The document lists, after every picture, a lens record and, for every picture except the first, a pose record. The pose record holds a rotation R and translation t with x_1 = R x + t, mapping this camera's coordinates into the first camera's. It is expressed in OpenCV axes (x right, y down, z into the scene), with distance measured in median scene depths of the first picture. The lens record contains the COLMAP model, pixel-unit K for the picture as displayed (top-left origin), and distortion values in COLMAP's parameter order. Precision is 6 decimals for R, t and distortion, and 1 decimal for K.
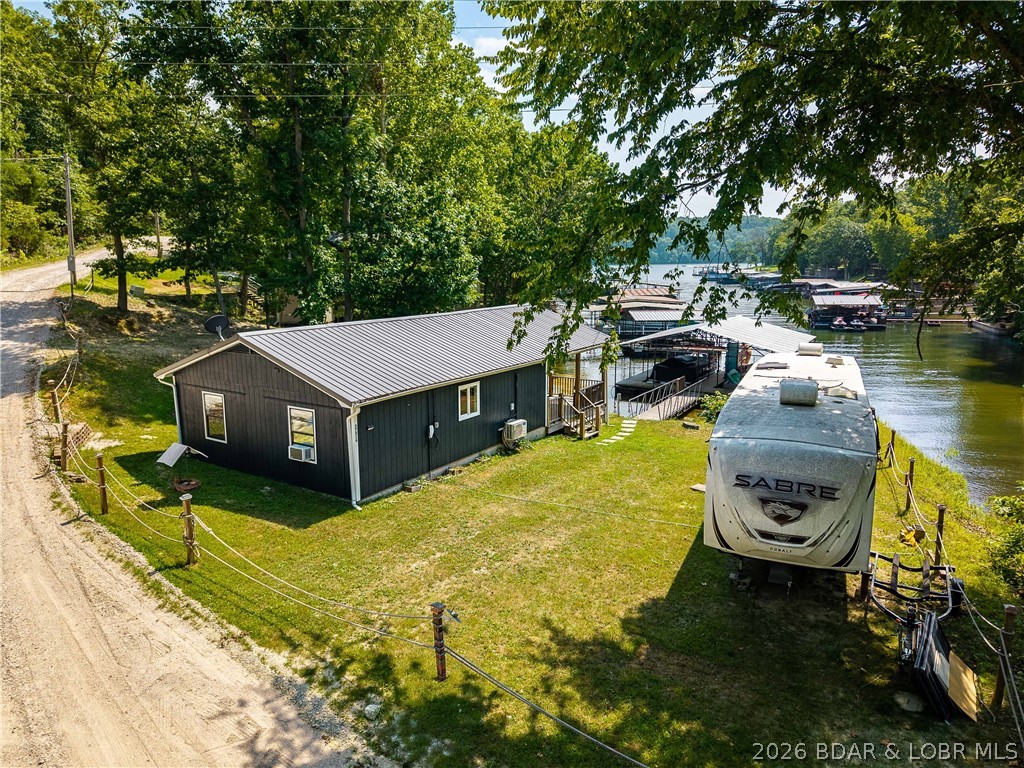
lens RADIAL K [[684.4, 0, 512.0], [0, 684.4, 384.0], [0, 0, 1]] dist [0.019989, -0.032591]
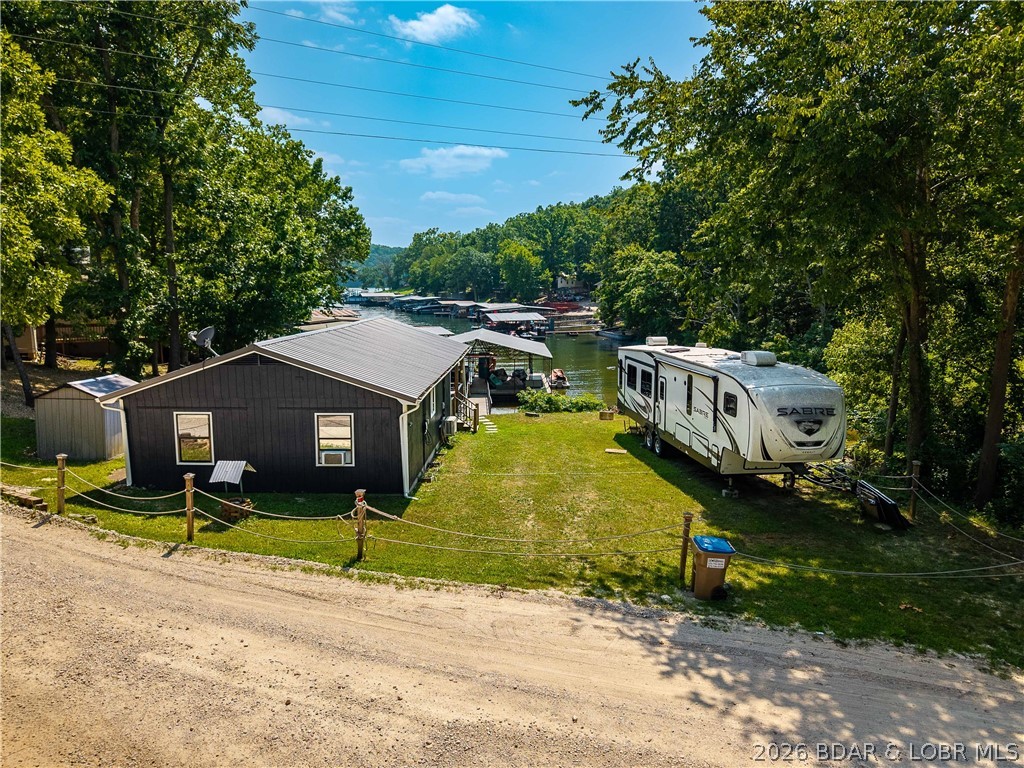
lens RADIAL K [[684.4, 0, 512.0], [0, 684.4, 384.0], [0, 0, 1]] dist [0.019989, -0.032591]
pose [[0.852026, -0.069319, 0.518889, -0.808243], [0.087707, 0.996086, -0.010948, 0.034549], [-0.516100, 0.054838, 0.854771, -0.007799]]
